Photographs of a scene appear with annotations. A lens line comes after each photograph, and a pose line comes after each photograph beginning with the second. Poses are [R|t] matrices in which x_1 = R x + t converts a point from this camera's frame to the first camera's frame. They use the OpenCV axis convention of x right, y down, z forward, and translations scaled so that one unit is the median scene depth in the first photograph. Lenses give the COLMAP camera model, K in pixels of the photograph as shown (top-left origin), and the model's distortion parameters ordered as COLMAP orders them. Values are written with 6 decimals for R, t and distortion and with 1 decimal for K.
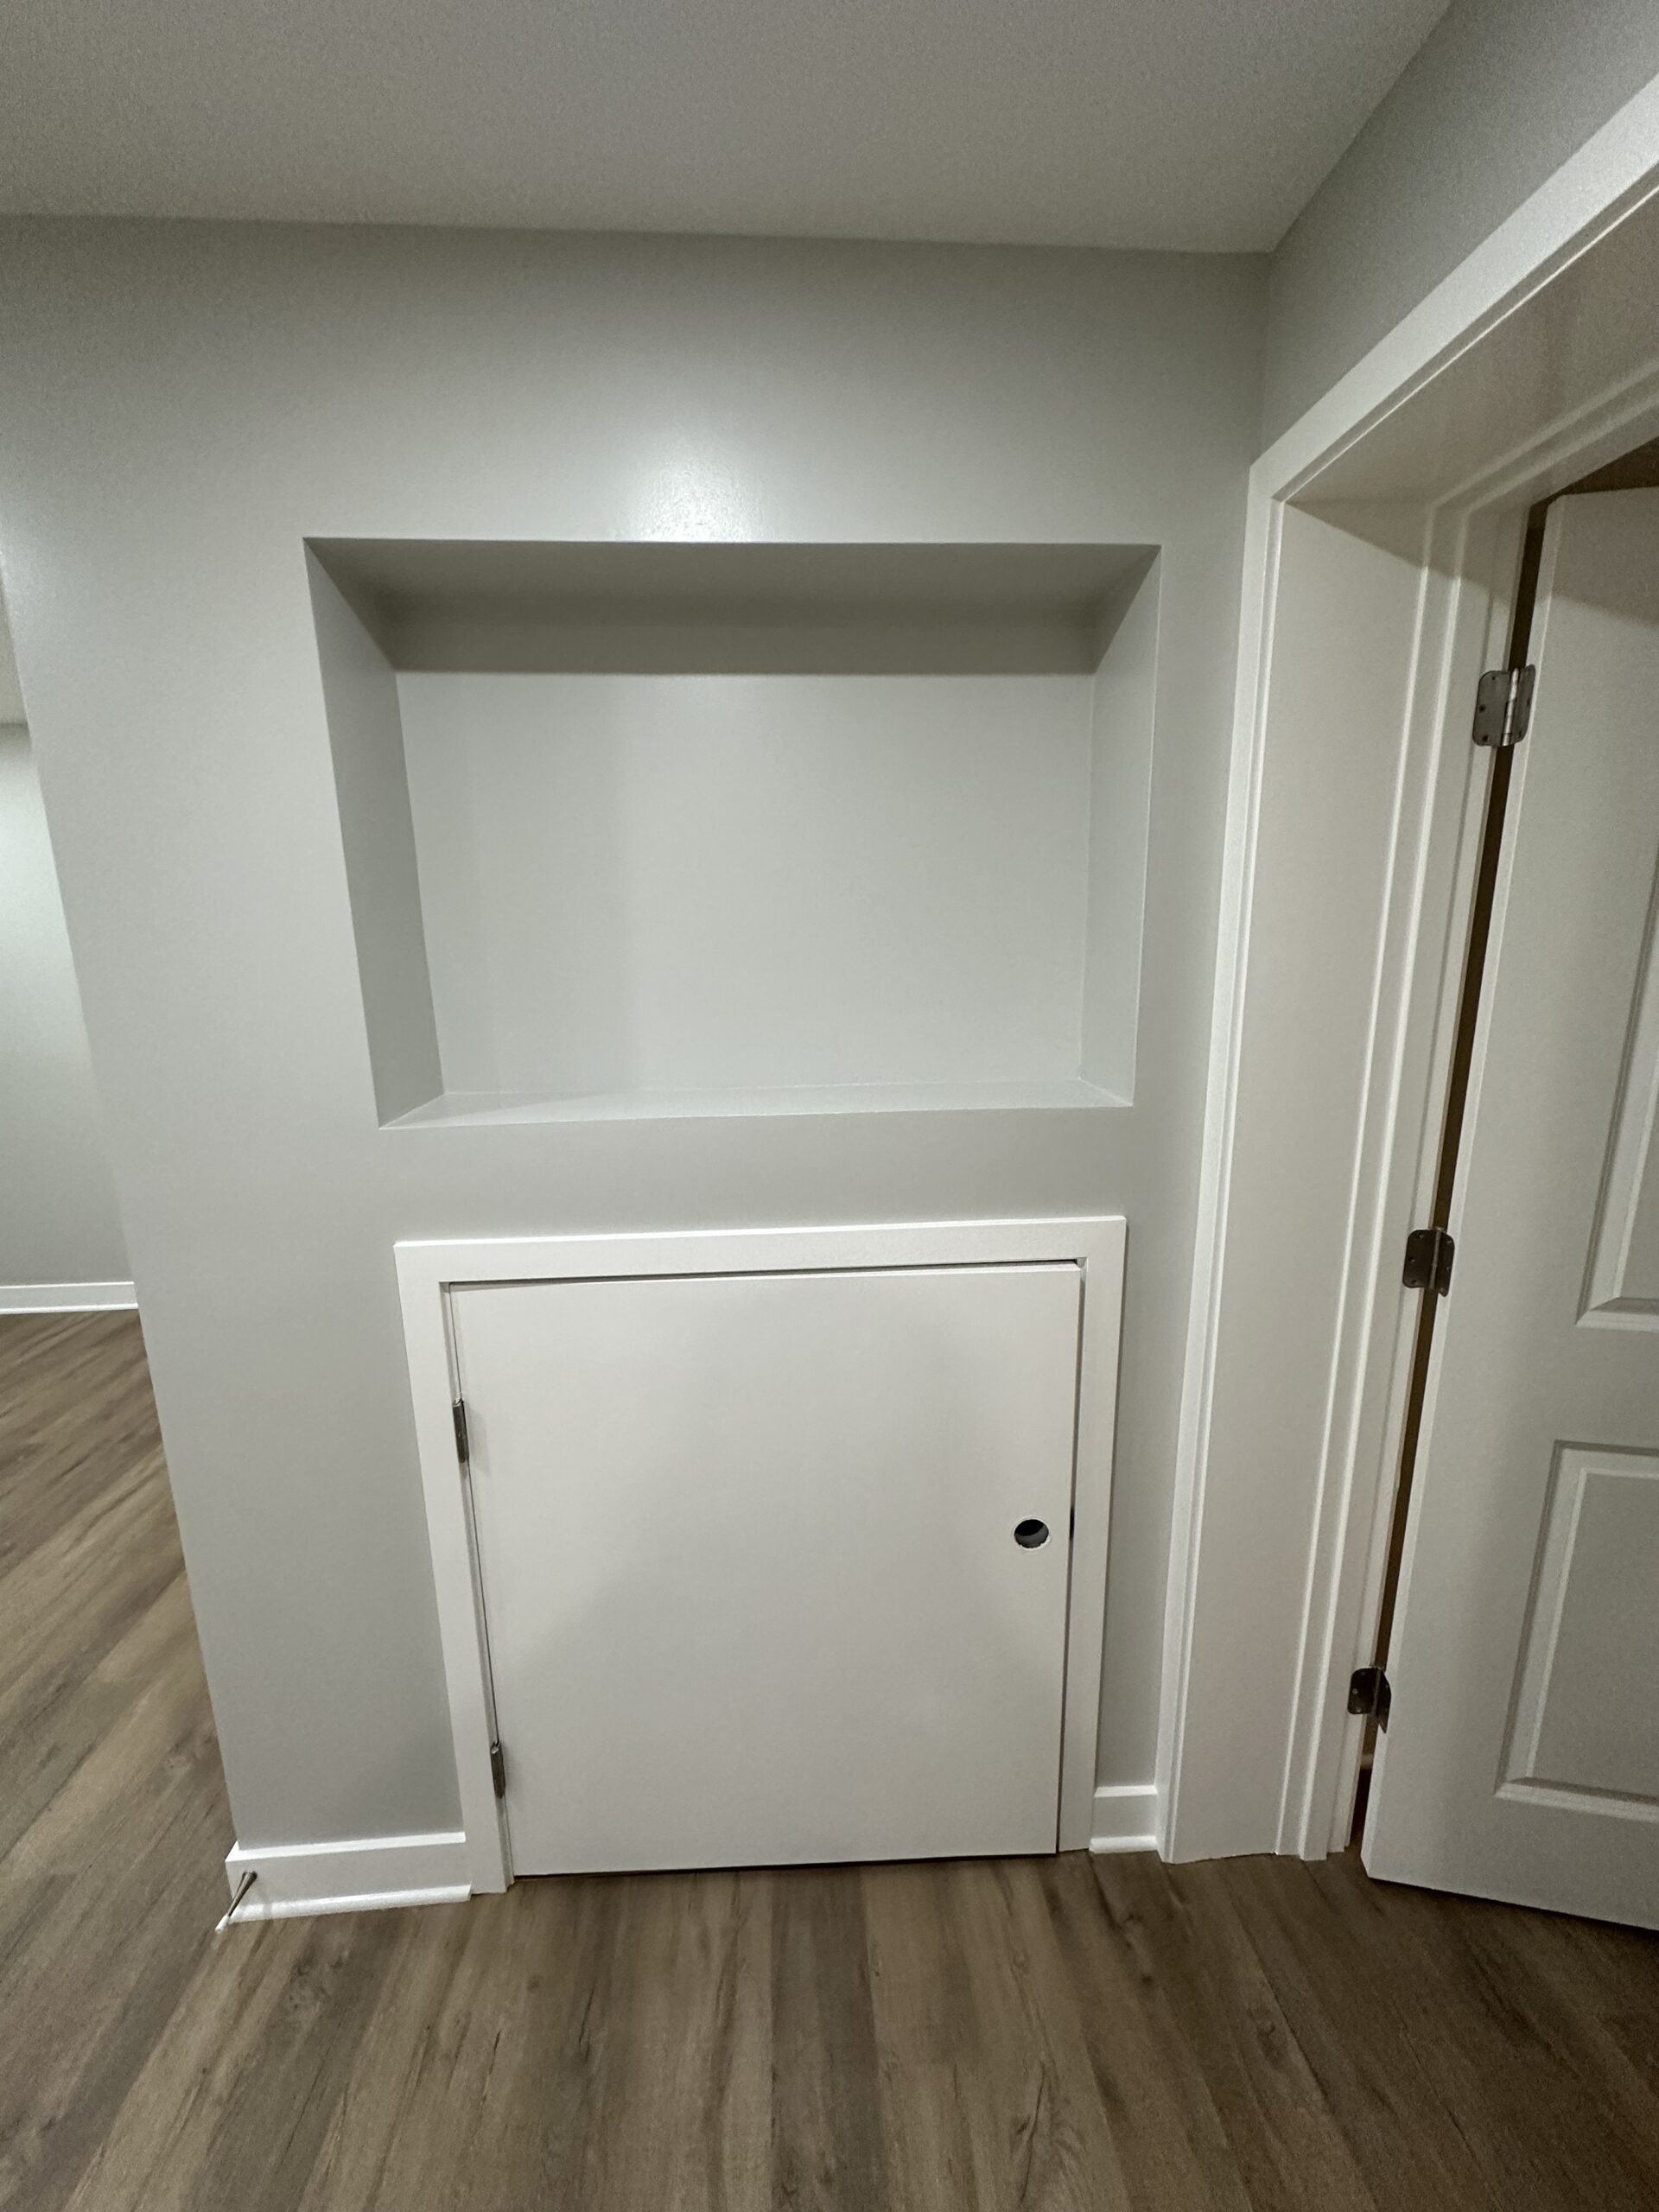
lens RADIAL K [[875.1, 0, 827.4], [0, 875.1, 1103.9], [0, 0, 1]] dist [-0.002204, 0.001034]
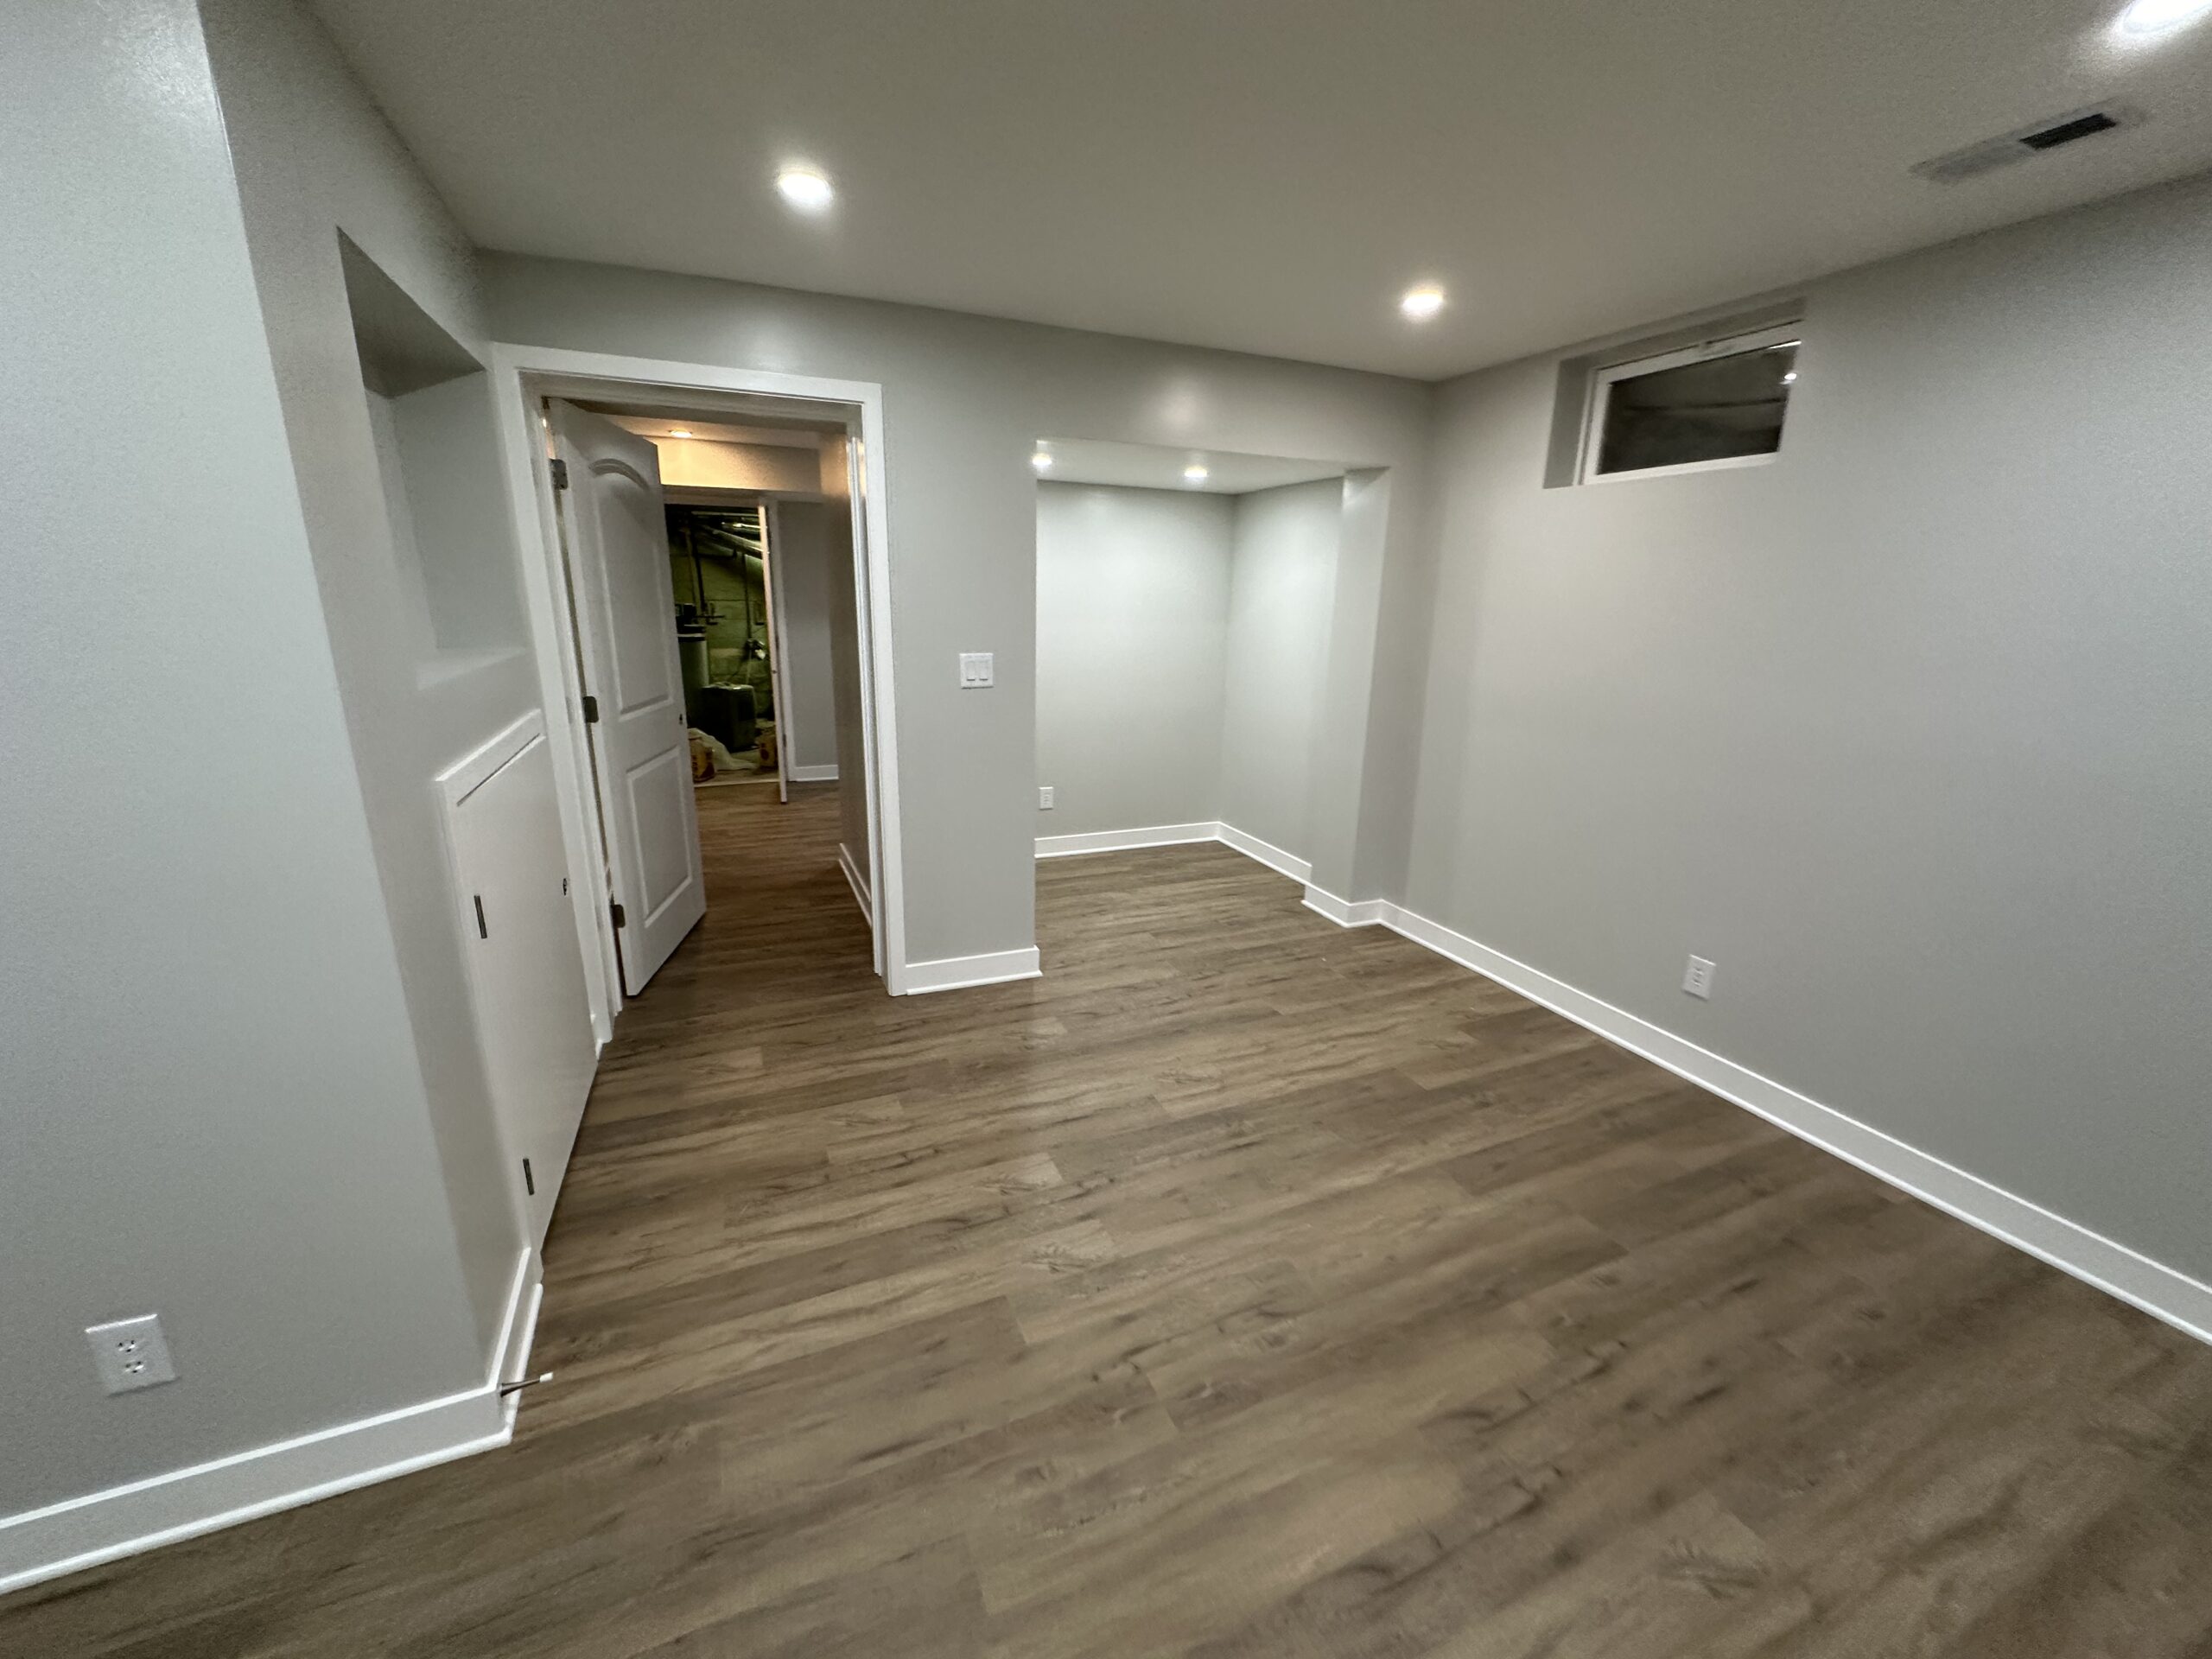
lens RADIAL K [[875.1, 0, 1097.4], [0, 875.1, 835.5], [0, 0, 1]] dist [-0.002204, 0.001034]
pose [[-0.337310, -0.240381, 0.910186, -1.921858], [0.178163, 0.933076, 0.312453, 0.006325], [-0.924381, 0.267555, -0.271909, 0.443447]]
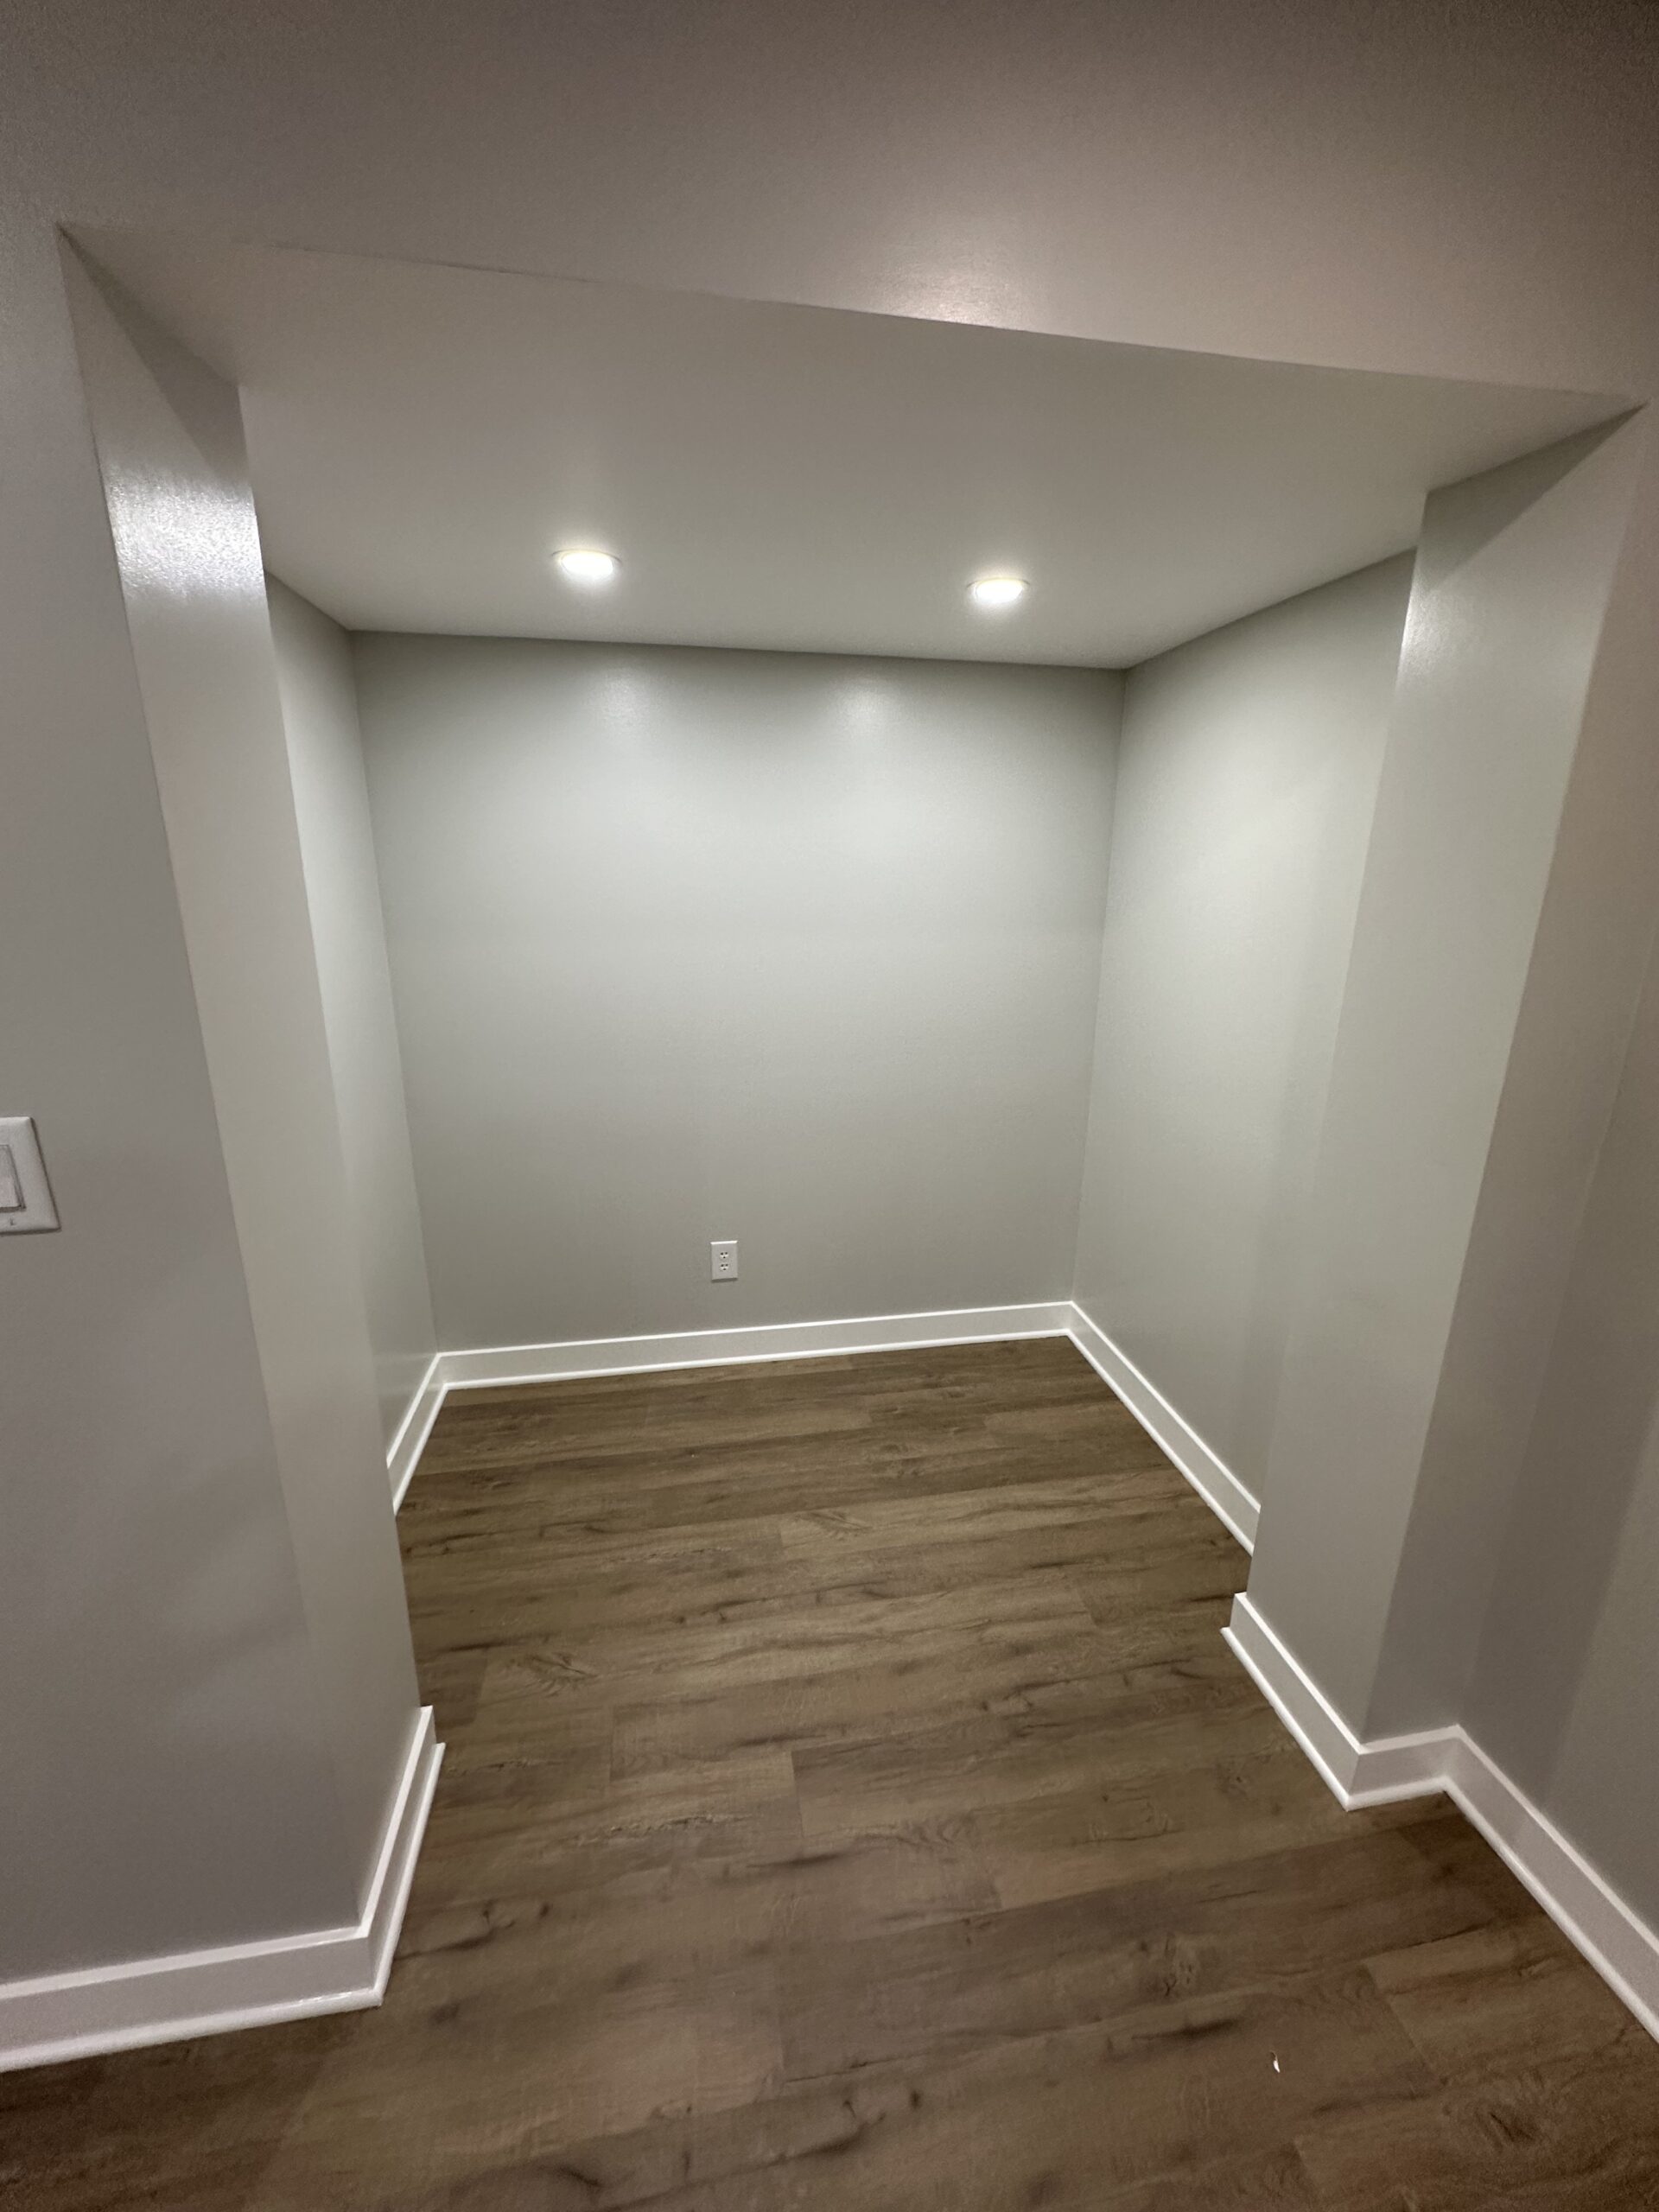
lens RADIAL K [[875.1, 0, 836.6], [0, 875.1, 1108.7], [0, 0, 1]] dist [-0.002204, 0.001034]
pose [[-0.124050, -0.248232, 0.960725, -1.870552], [0.194075, 0.943435, 0.268823, 0.011572], [-0.973112, 0.219800, -0.068858, 0.411114]]
